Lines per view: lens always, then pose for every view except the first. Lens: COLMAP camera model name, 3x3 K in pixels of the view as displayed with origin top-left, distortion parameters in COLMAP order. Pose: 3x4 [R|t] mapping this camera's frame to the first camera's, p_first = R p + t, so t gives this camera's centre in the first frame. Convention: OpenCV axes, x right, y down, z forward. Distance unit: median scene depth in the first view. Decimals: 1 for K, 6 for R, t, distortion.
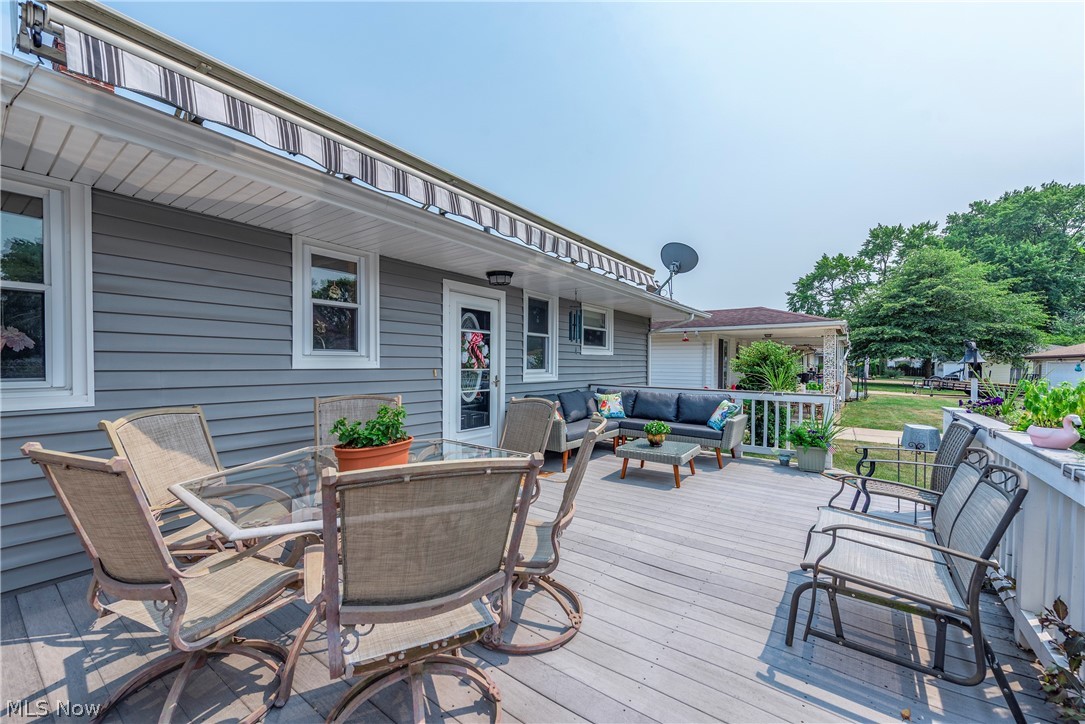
lens RADIAL K [[433.0, 0, 528.8], [0, 433.0, 365.4], [0, 0, 1]] dist [0.001169, -0.000154]
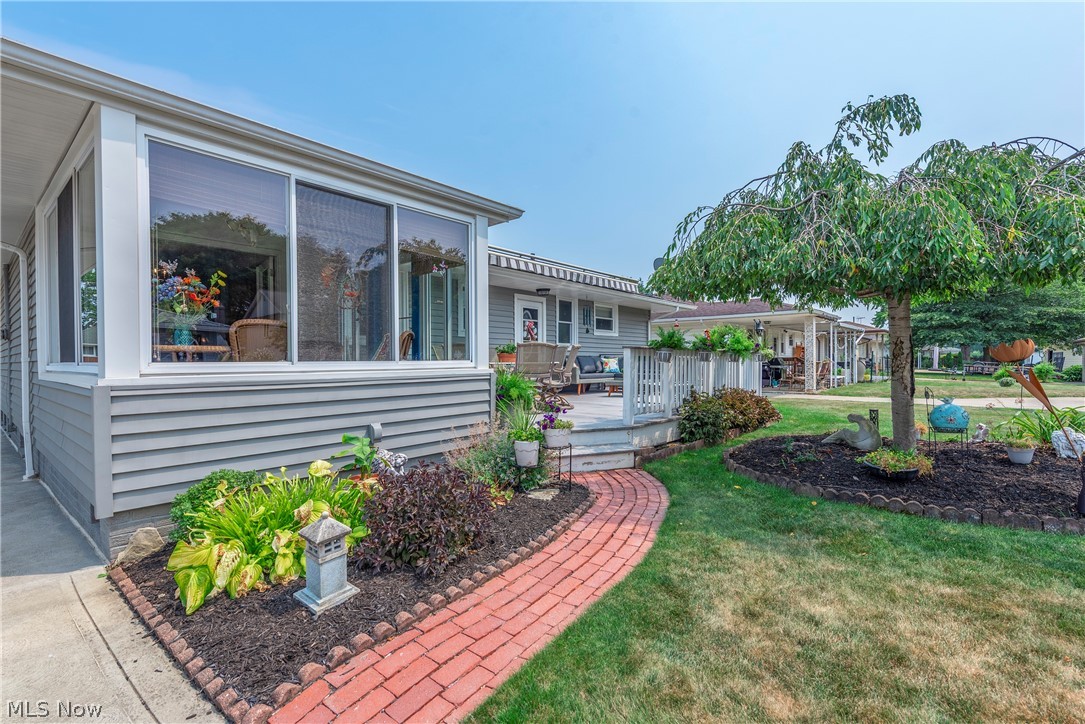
lens RADIAL K [[495.9, 0, 542.5], [0, 495.9, 362.0], [0, 0, 1]] dist [0.000685, 0.000113]
pose [[0.998662, -0.011825, -0.050341, 0.027504], [0.011640, 0.999924, -0.003949, 0.086248], [0.050384, 0.003358, 0.998724, -0.885605]]
